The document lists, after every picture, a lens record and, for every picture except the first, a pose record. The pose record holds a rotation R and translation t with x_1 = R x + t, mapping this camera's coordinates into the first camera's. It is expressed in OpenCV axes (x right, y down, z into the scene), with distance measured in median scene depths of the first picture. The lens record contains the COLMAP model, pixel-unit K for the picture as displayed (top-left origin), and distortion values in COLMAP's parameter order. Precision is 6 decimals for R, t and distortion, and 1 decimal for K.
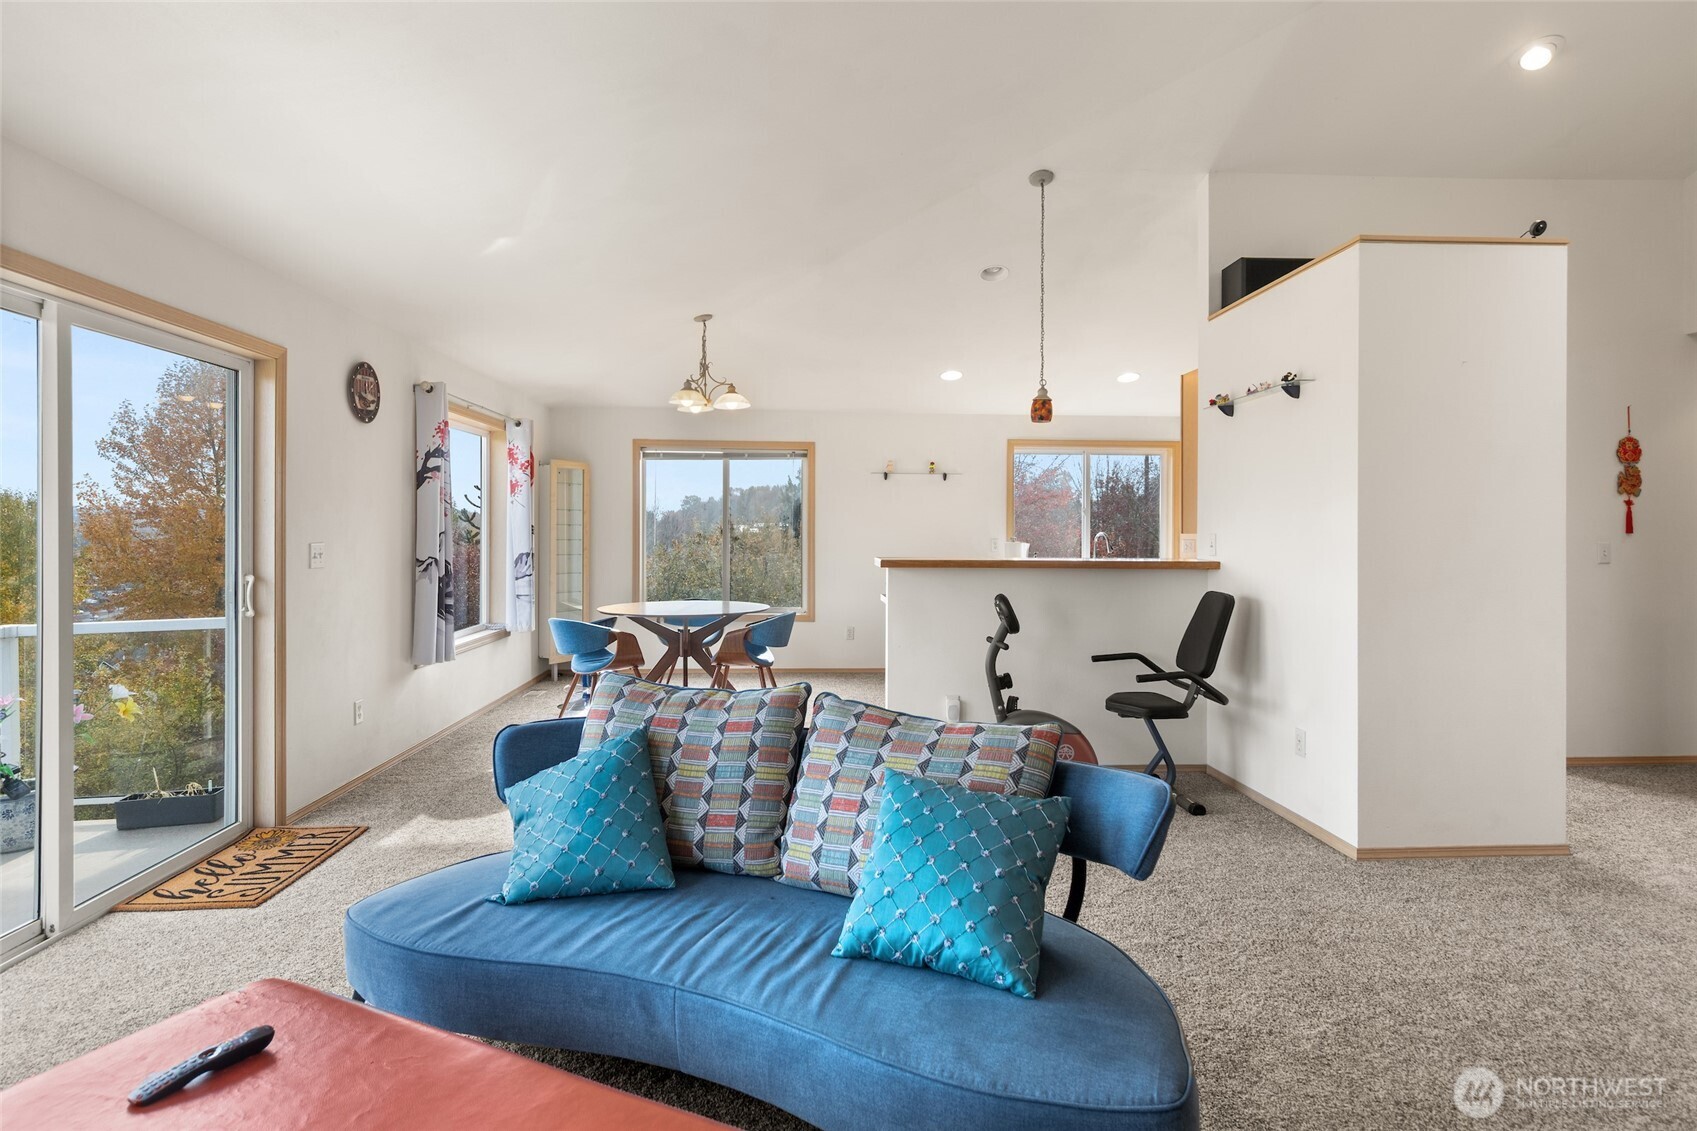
lens RADIAL K [[868.4, 0, 829.4], [0, 868.4, 531.9], [0, 0, 1]] dist [0.008347, 0.000218]
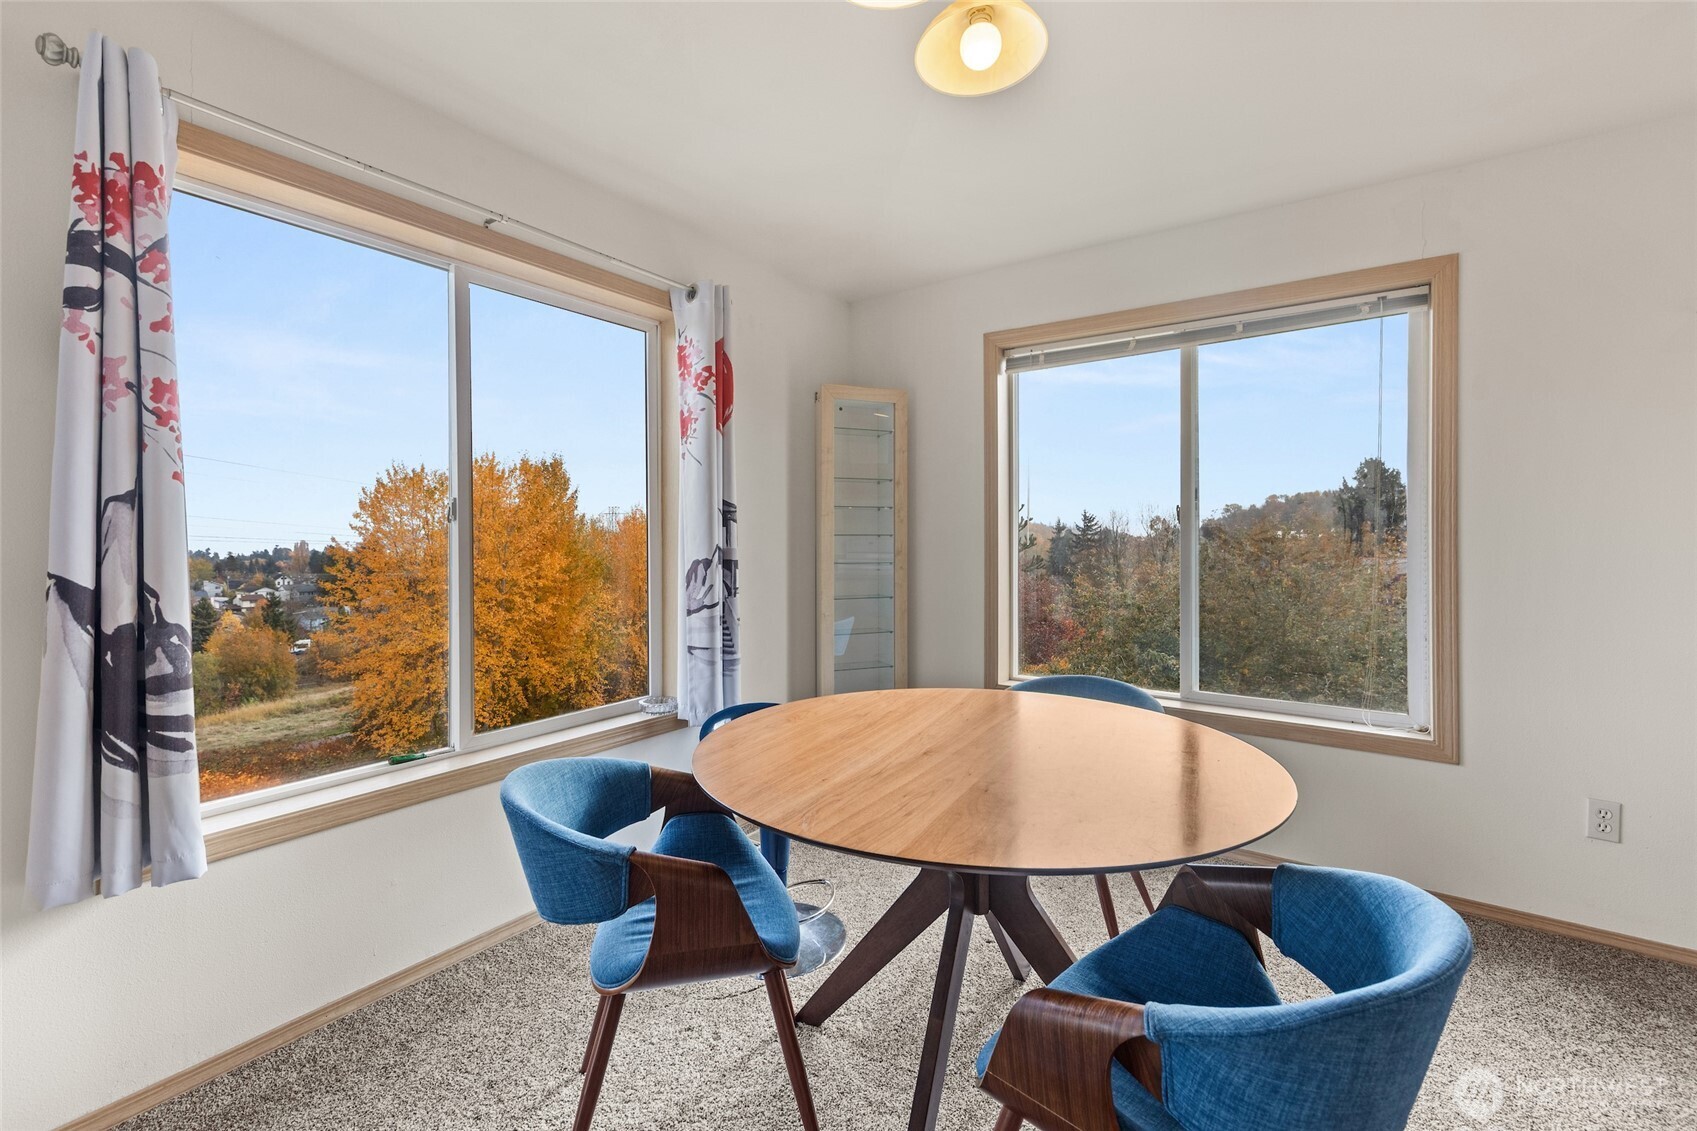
lens RADIAL K [[711.5, 0, 858.2], [0, 711.5, 543.9], [0, 0, 1]] dist [-0.003012, 0.000071]
pose [[0.799282, -0.001339, -0.600955, -0.074725], [0.005111, 0.999976, 0.004570, 0.023449], [0.600935, -0.006724, 0.799270, 1.212660]]
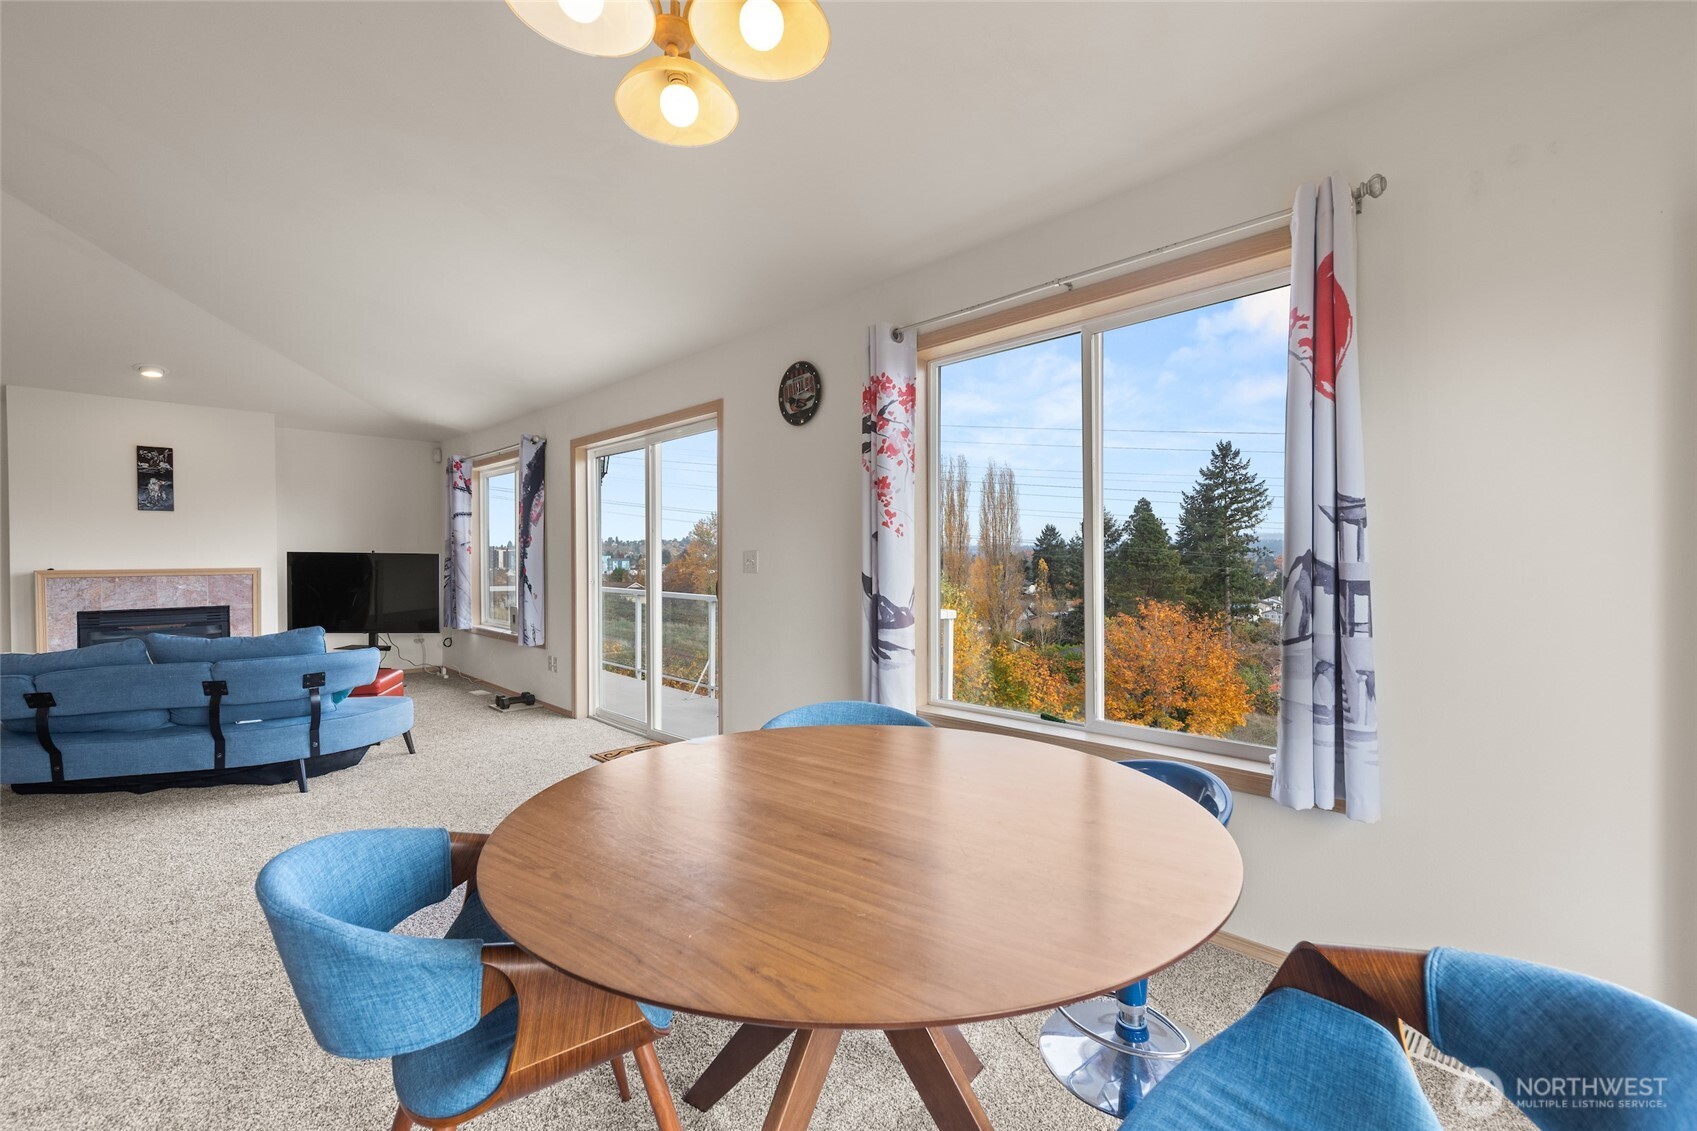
lens RADIAL K [[711.5, 0, 839.2], [0, 711.5, 560.7], [0, 0, 1]] dist [-0.003012, 0.000071]
pose [[-0.727414, 0.011223, -0.686107, -0.051668], [0.009872, 0.999934, 0.005889, 0.022830], [0.686128, -0.002490, -0.727476, 1.508595]]
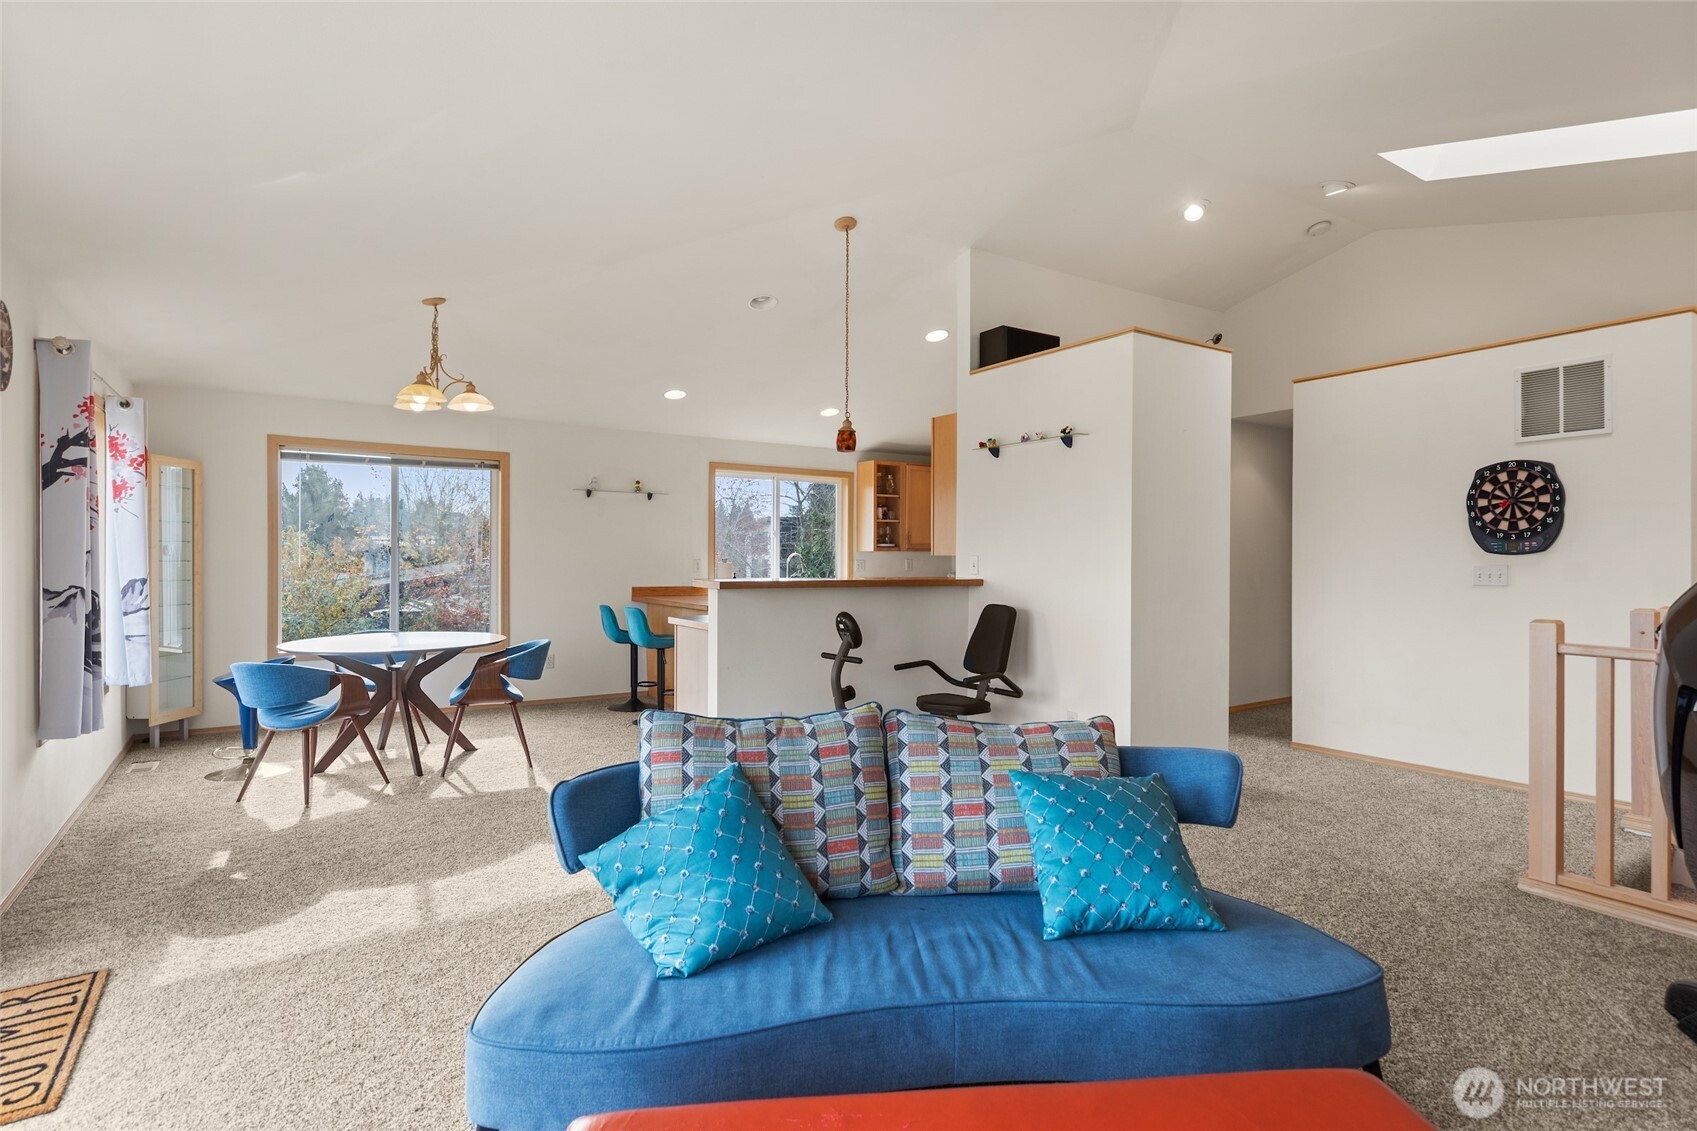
lens RADIAL K [[868.4, 0, 841.0], [0, 868.4, 561.7], [0, 0, 1]] dist [0.008347, 0.000218]
pose [[0.861467, -0.001700, 0.507811, -0.347900], [-0.004152, 0.999937, 0.010391, -0.001204], [-0.507797, -0.011060, 0.861406, 0.084329]]
